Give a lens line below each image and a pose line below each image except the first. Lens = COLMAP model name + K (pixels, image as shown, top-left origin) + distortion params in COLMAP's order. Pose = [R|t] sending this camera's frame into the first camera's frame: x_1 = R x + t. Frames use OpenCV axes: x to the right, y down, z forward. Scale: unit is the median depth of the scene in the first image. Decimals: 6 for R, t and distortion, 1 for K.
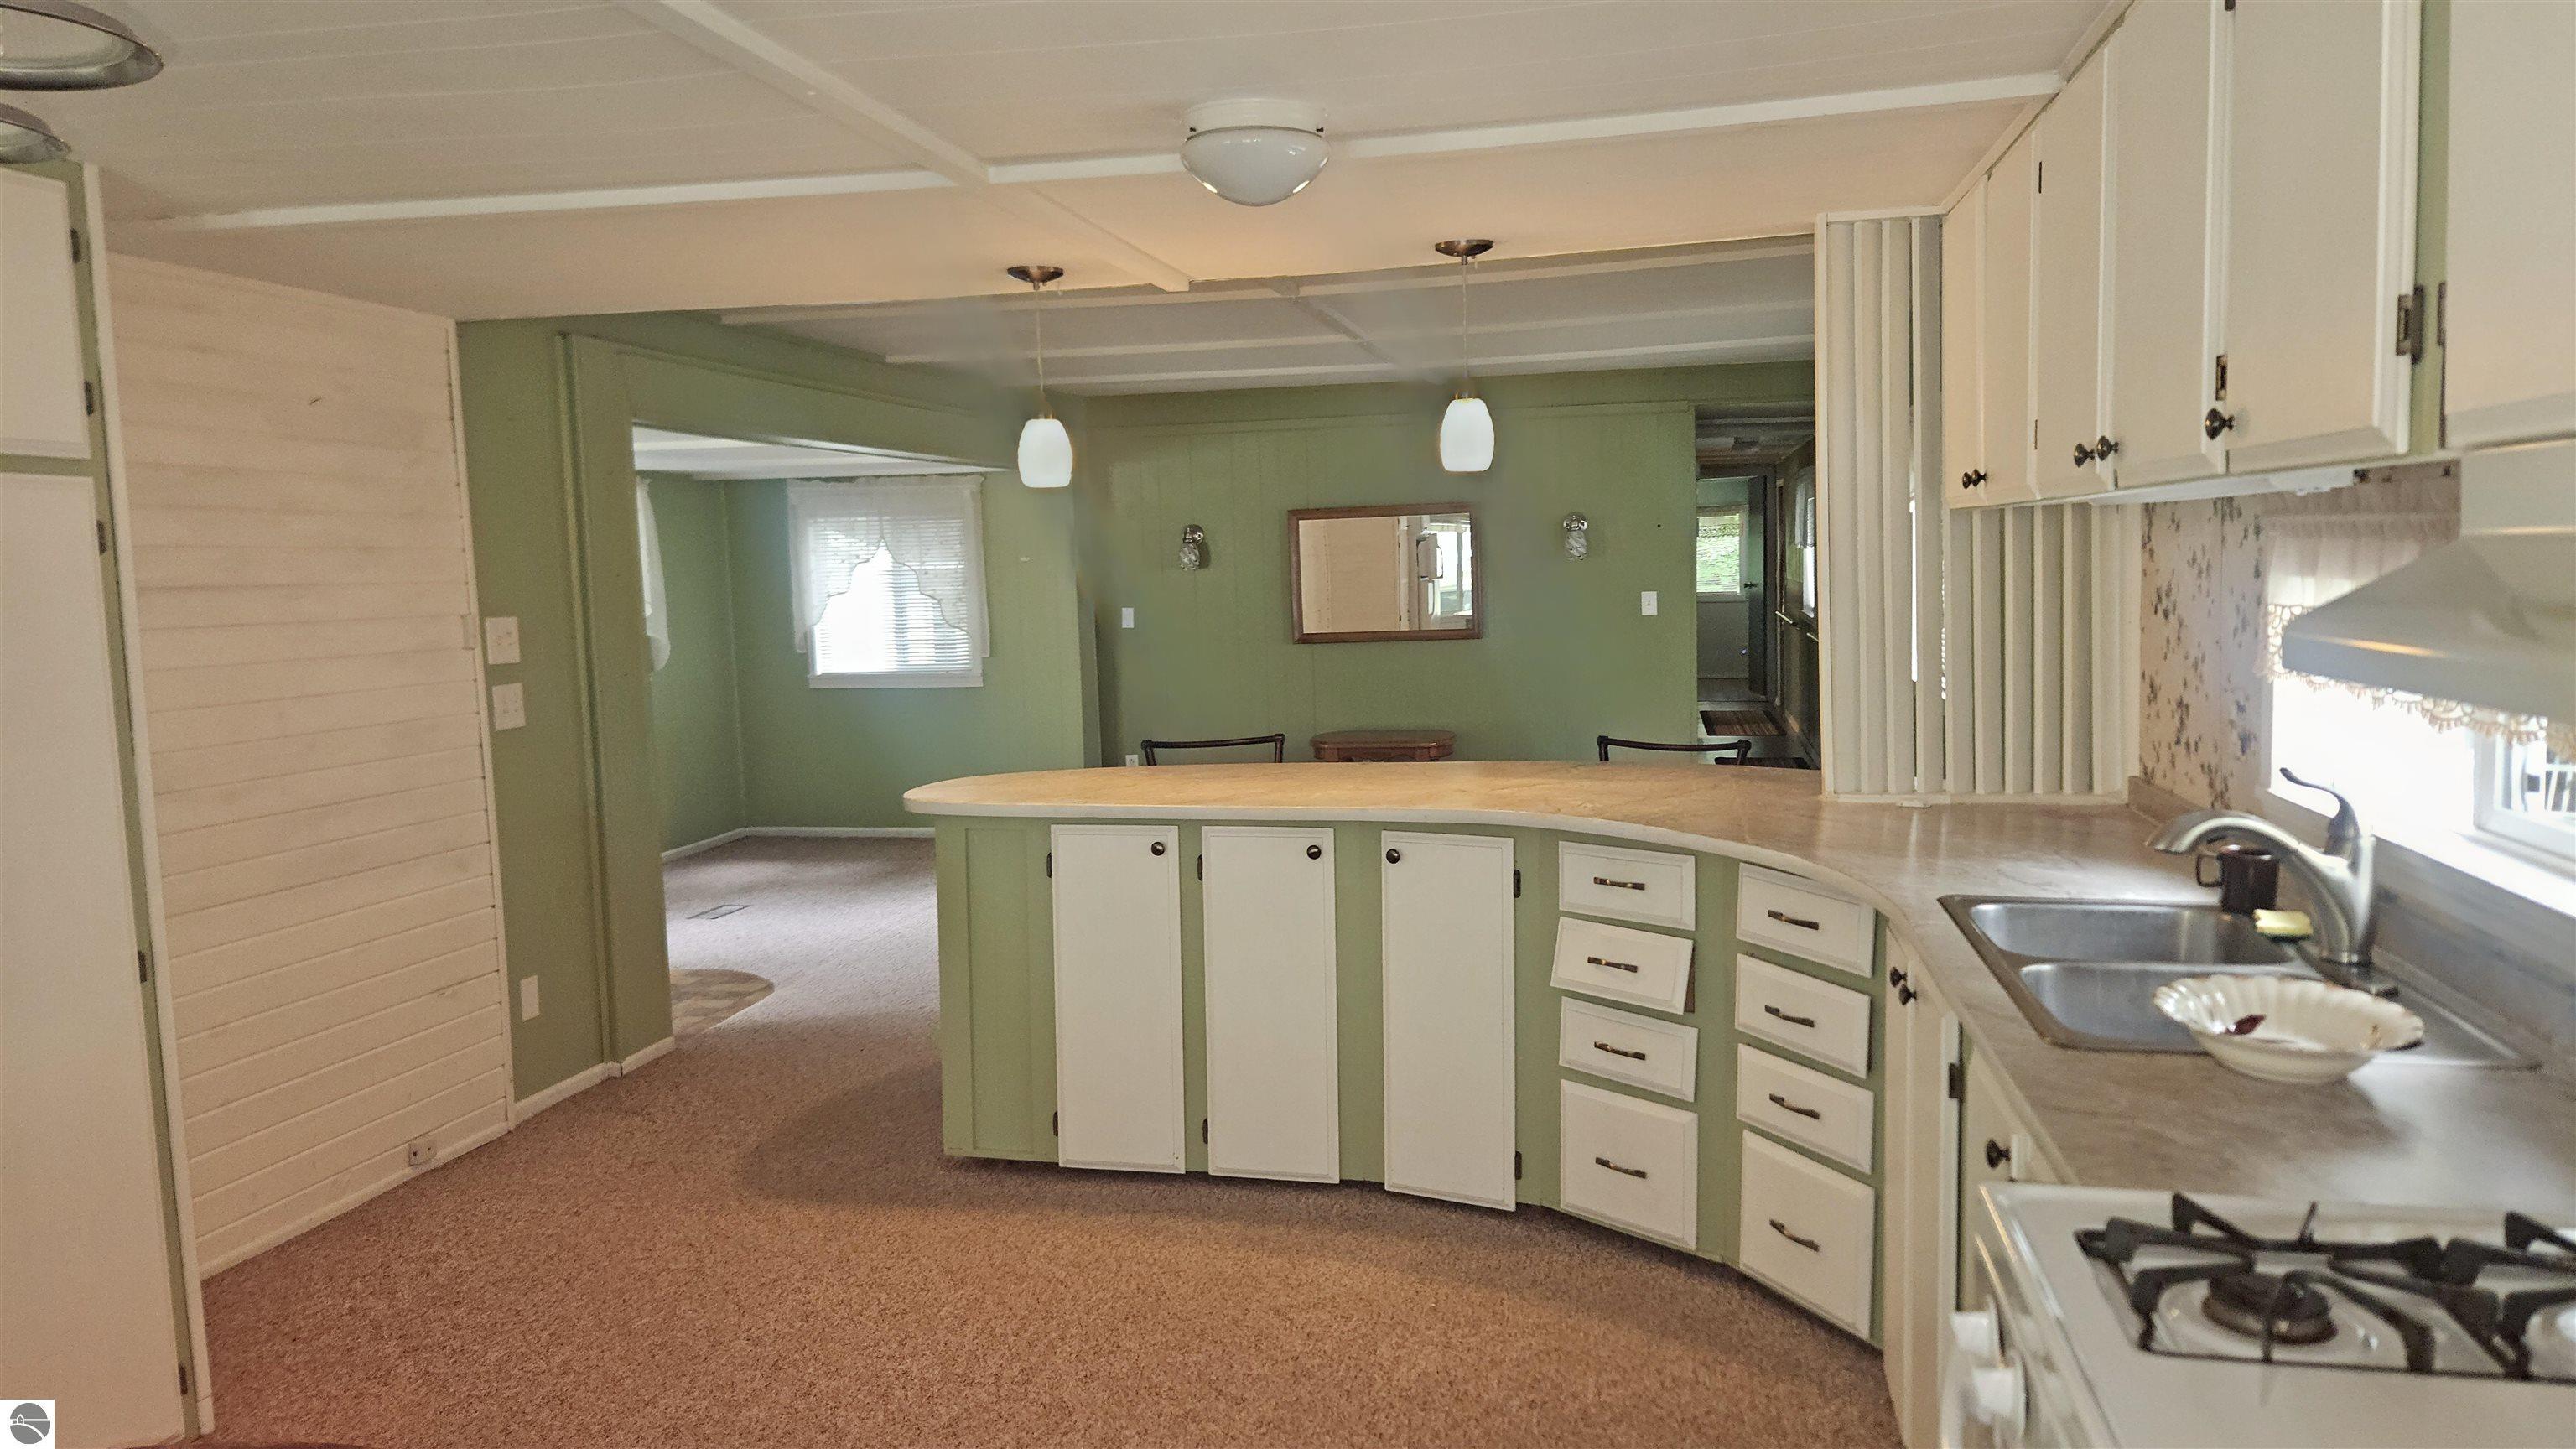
lens RADIAL K [[1732.2, 0, 1301.1], [0, 1732.2, 720.7], [0, 0, 1]] dist [0.084974, -0.055635]
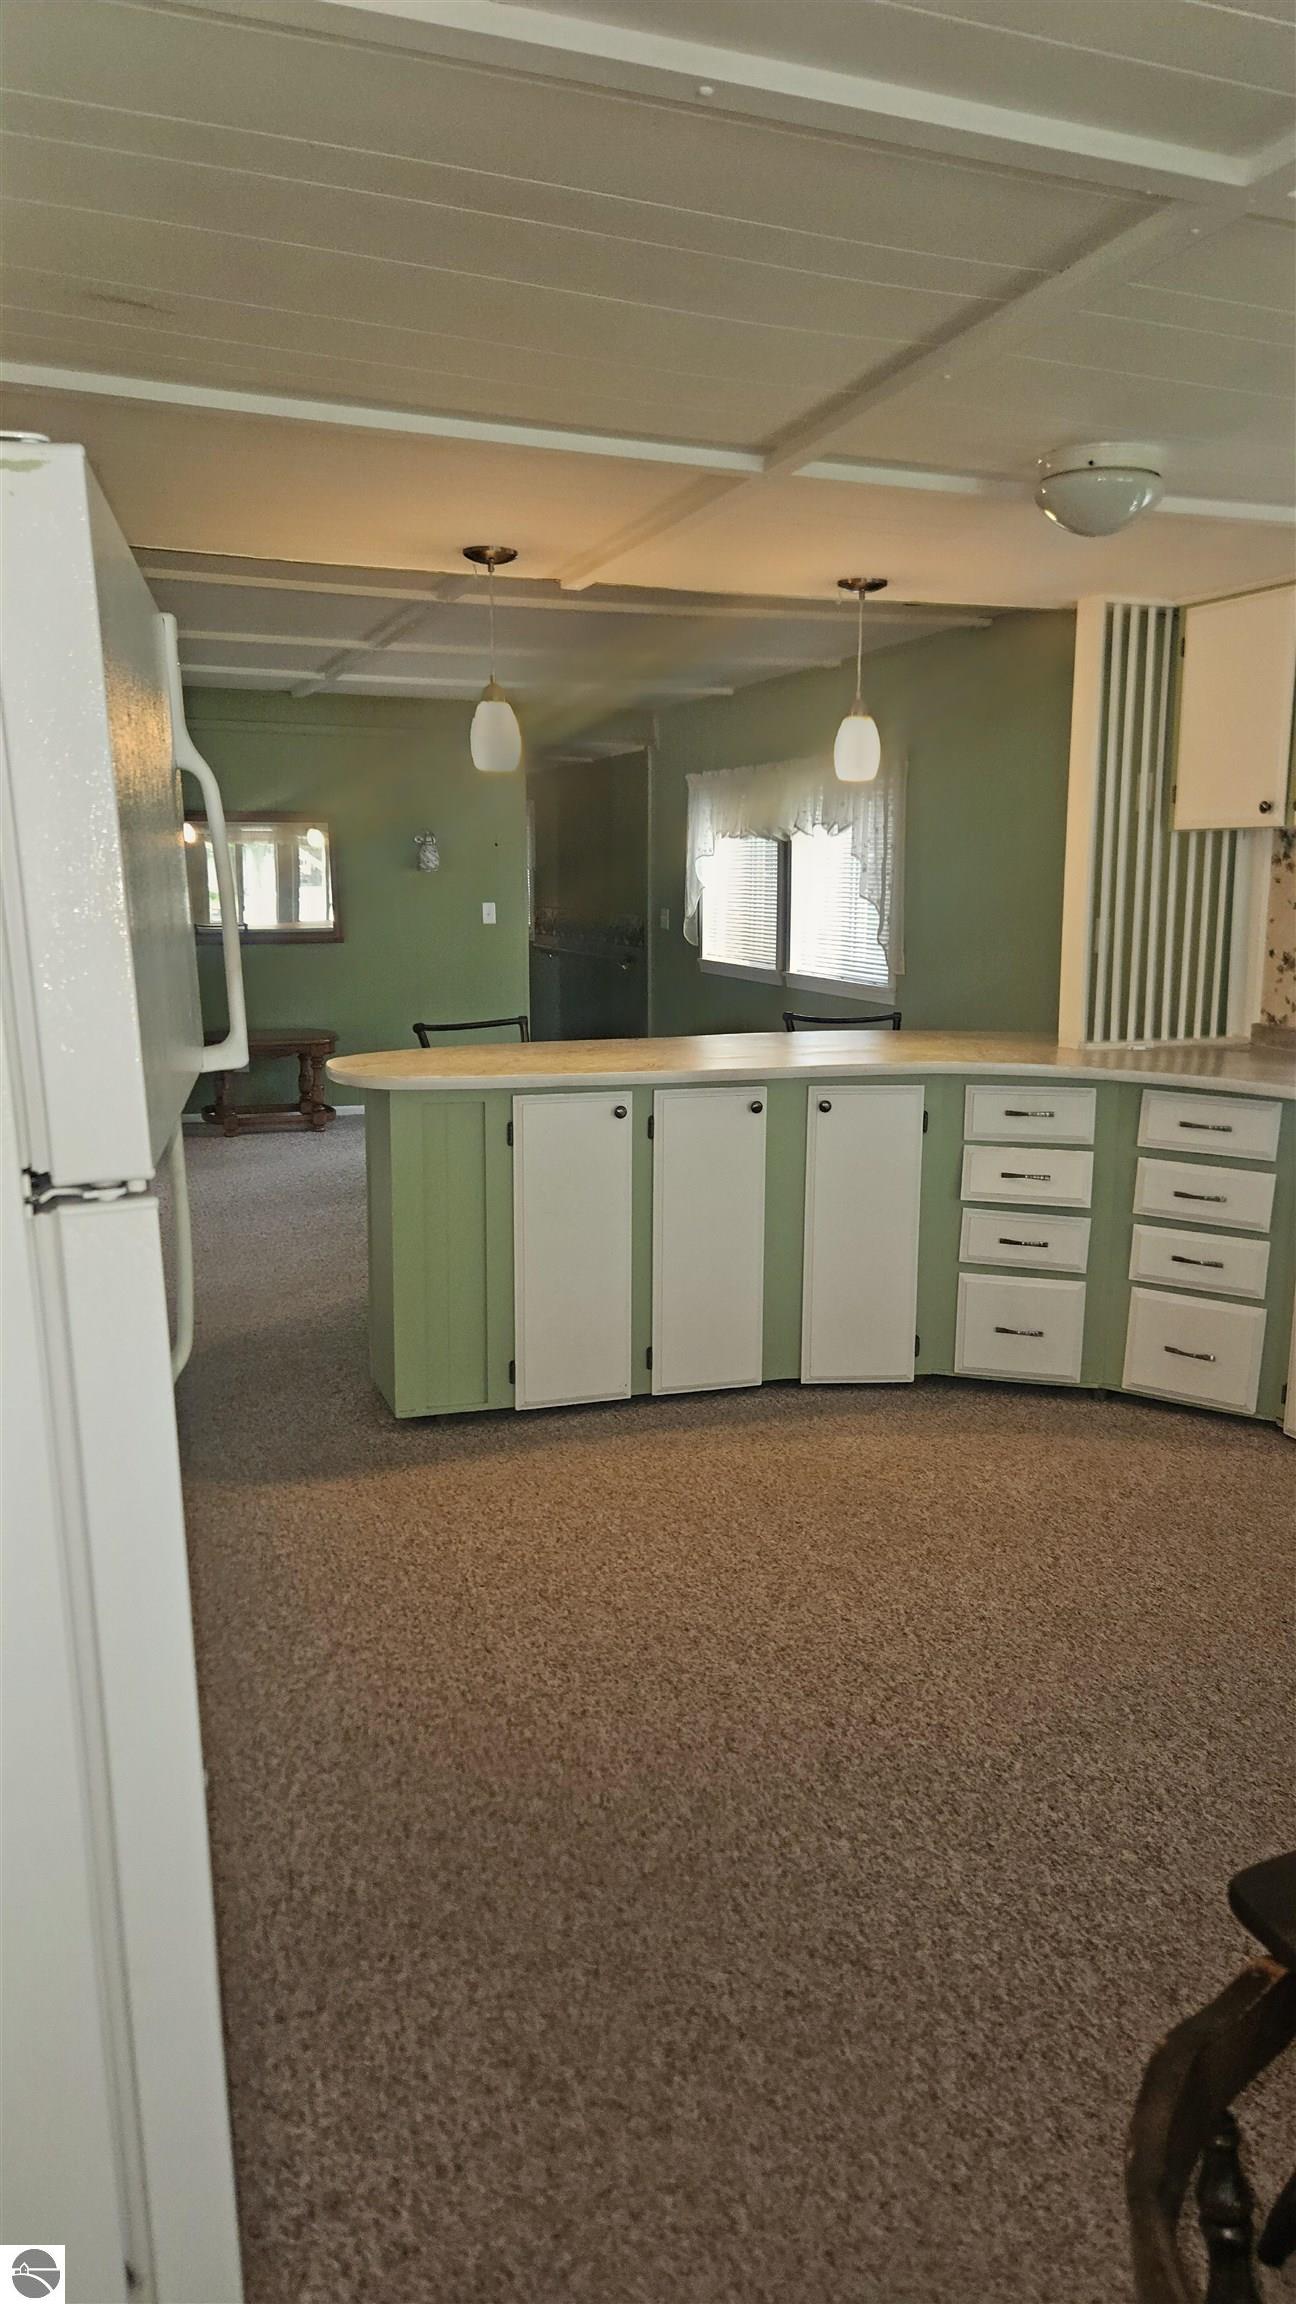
lens RADIAL K [[1549.3, 0, 656.2], [0, 1549.3, 1160.5], [0, 0, 1]] dist [0.084974, -0.055635]
pose [[0.846156, -0.064679, 0.528997, -0.599901], [0.022285, 0.996034, 0.086136, 0.020521], [-0.532470, -0.061096, 0.844241, 0.155645]]
